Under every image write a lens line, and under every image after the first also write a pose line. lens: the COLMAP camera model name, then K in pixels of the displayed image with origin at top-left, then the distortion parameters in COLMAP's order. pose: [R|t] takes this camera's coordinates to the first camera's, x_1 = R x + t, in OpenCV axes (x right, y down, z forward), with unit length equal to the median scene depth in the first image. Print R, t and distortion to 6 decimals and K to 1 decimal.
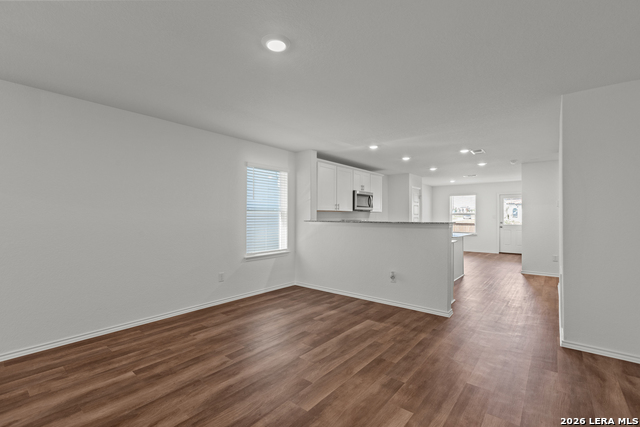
lens RADIAL K [[285.1, 0, 317.8], [0, 285.1, 215.6], [0, 0, 1]] dist [0.001490, -0.000299]
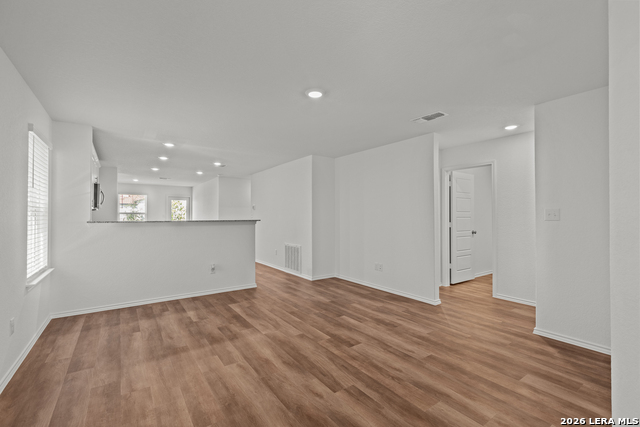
lens RADIAL K [[285.1, 0, 318.0], [0, 285.1, 215.2], [0, 0, 1]] dist [0.001490, -0.000299]
pose [[0.267062, 0.000436, 0.963679, -0.967568], [-0.002504, 0.999997, 0.000242, 0.000592], [-0.963676, -0.002477, 0.267062, 0.392669]]
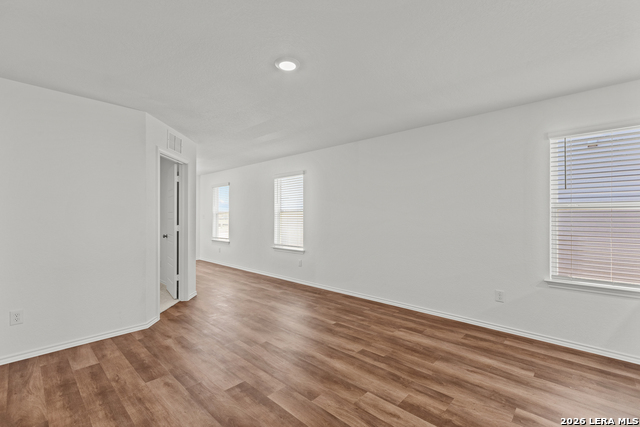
lens RADIAL K [[285.1, 0, 319.6], [0, 285.1, 213.4], [0, 0, 1]] dist [0.001490, -0.000299]
pose [[-0.061582, -0.012153, -0.998028, 0.632971], [0.001058, 0.999925, -0.012242, 0.002764], [0.998101, -0.001810, -0.061564, 0.770514]]
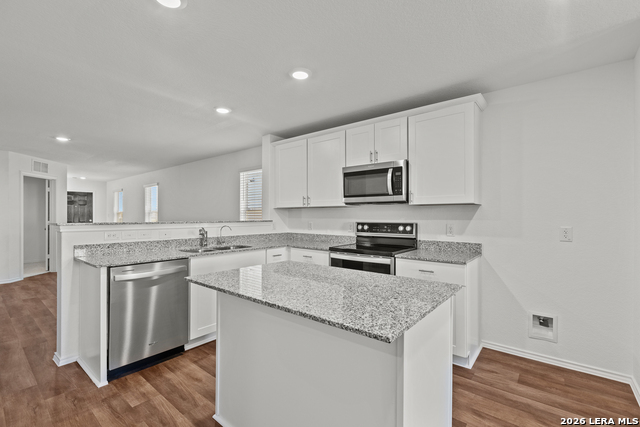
lens RADIAL K [[285.1, 0, 318.3], [0, 285.1, 215.7], [0, 0, 1]] dist [0.001490, -0.000299]
pose [[0.009635, -0.005590, -0.999938, 1.374268], [-0.000886, 0.999984, -0.005599, 0.013821], [0.999953, 0.000940, 0.009630, 1.933755]]
